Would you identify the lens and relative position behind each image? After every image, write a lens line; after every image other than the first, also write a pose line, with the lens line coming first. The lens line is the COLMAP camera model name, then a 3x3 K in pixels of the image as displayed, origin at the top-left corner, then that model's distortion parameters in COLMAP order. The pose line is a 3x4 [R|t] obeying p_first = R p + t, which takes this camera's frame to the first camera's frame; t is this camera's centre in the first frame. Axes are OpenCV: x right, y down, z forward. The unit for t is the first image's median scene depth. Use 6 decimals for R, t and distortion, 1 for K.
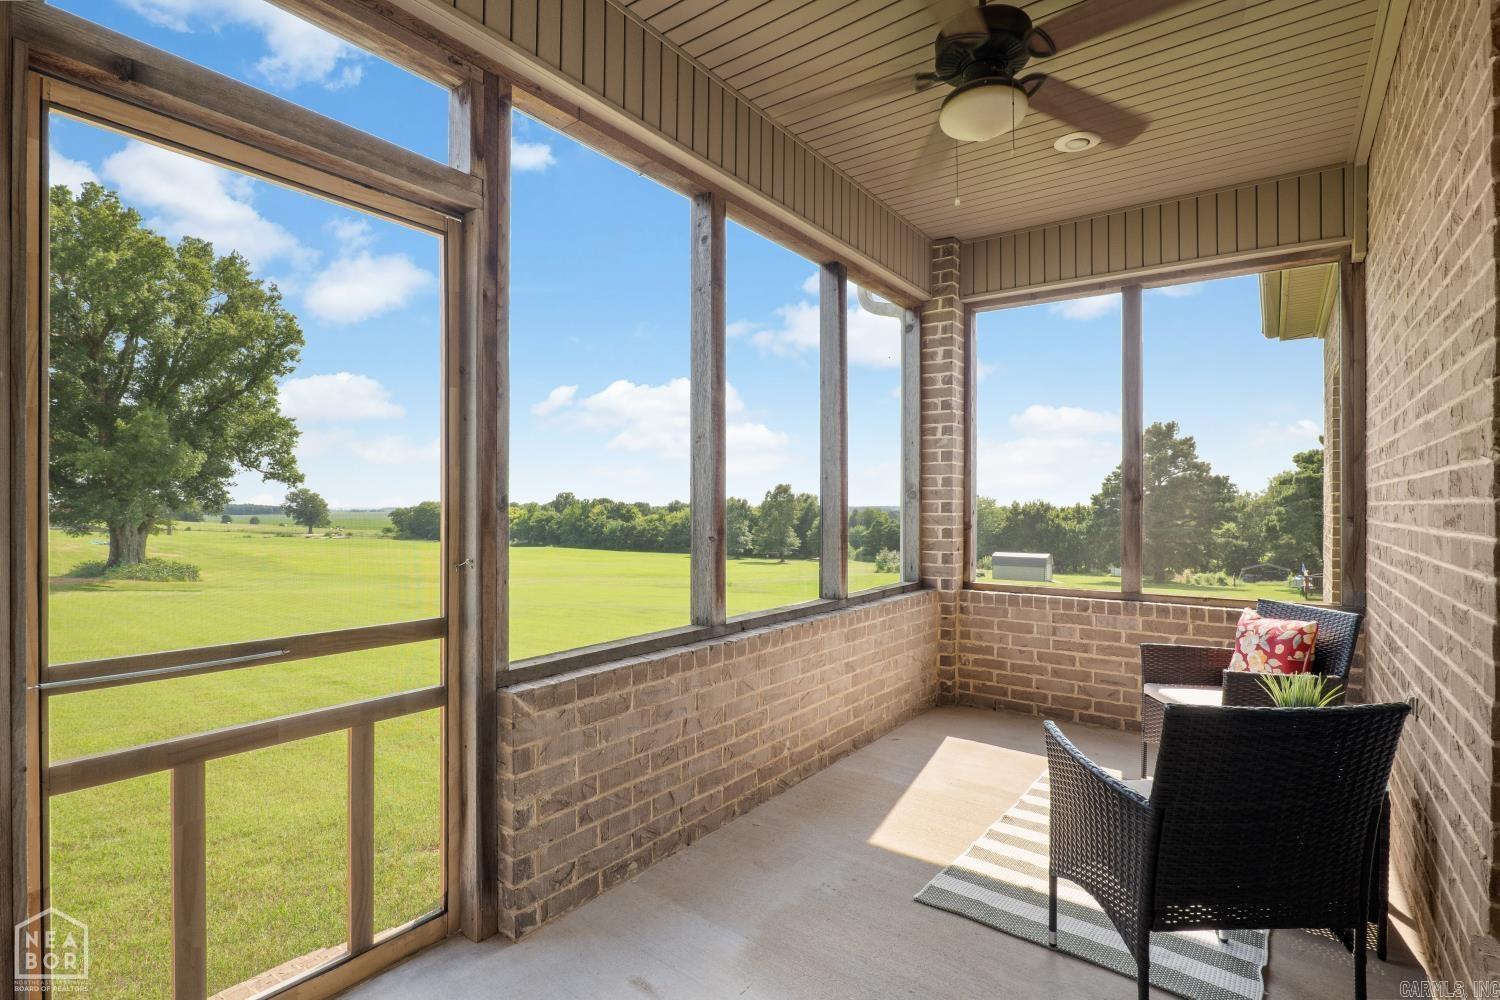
lens RADIAL K [[703.2, 0, 750.0], [0, 703.2, 500.0], [0, 0, 1]] dist [-0.009225, 0.000341]
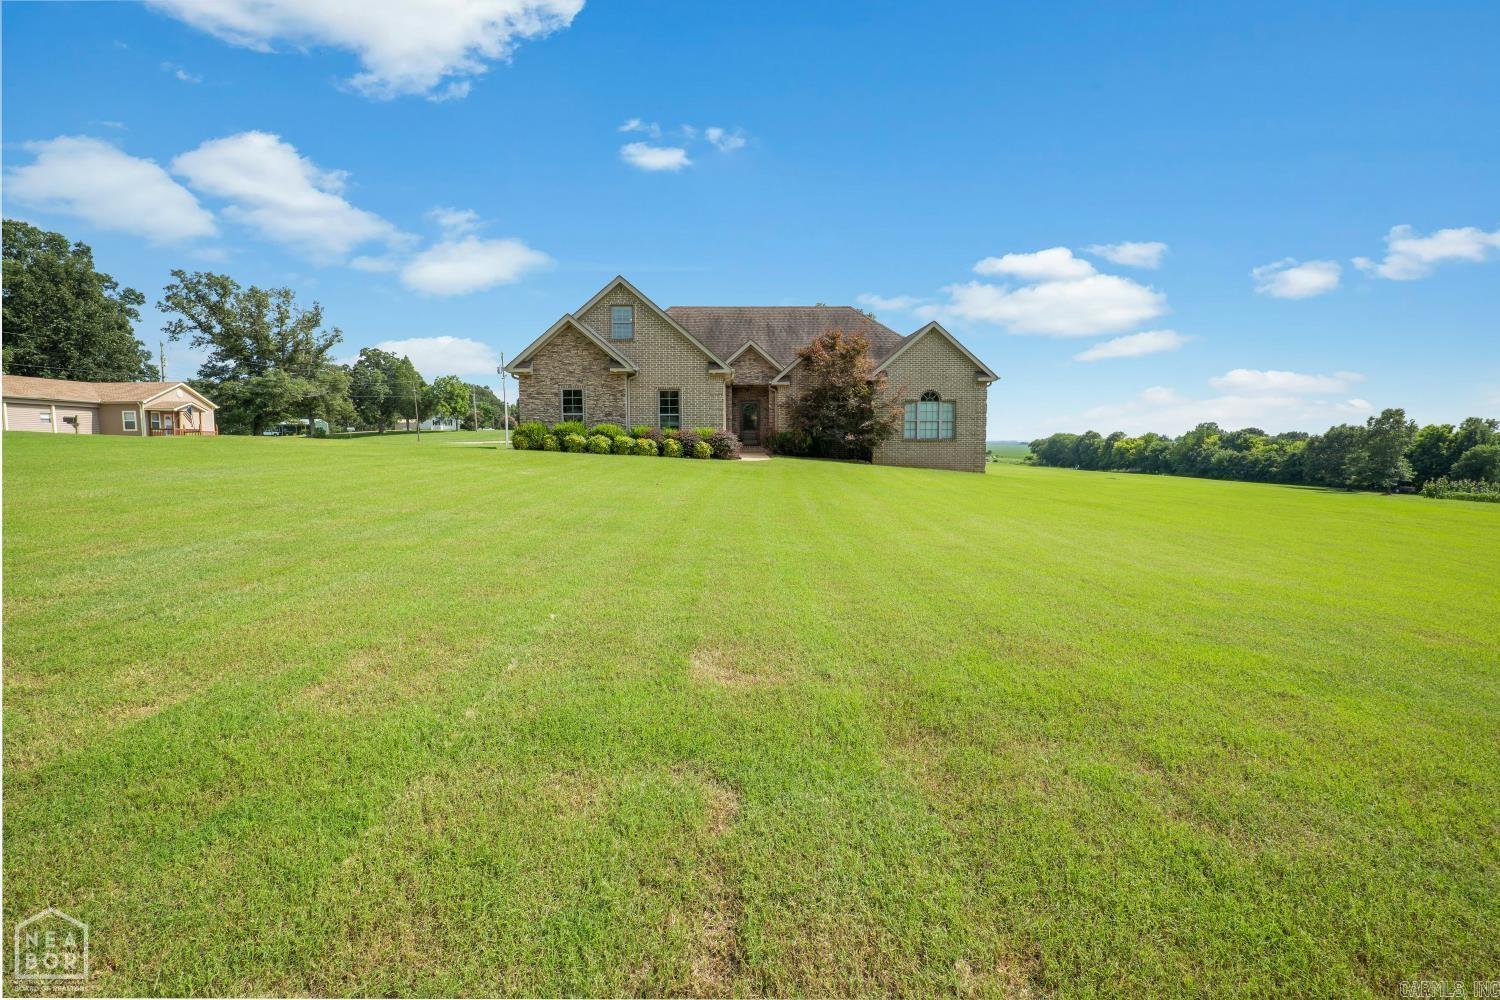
lens RADIAL K [[696.2, 0, 745.0], [0, 696.2, 505.0], [0, 0, 1]] dist [-0.032991, 0.010515]
pose [[0.621633, 0.068612, -0.780298, 0.219568], [0.012440, 0.995166, 0.097415, 0.004674], [0.783210, -0.070263, 0.617775, -0.200567]]
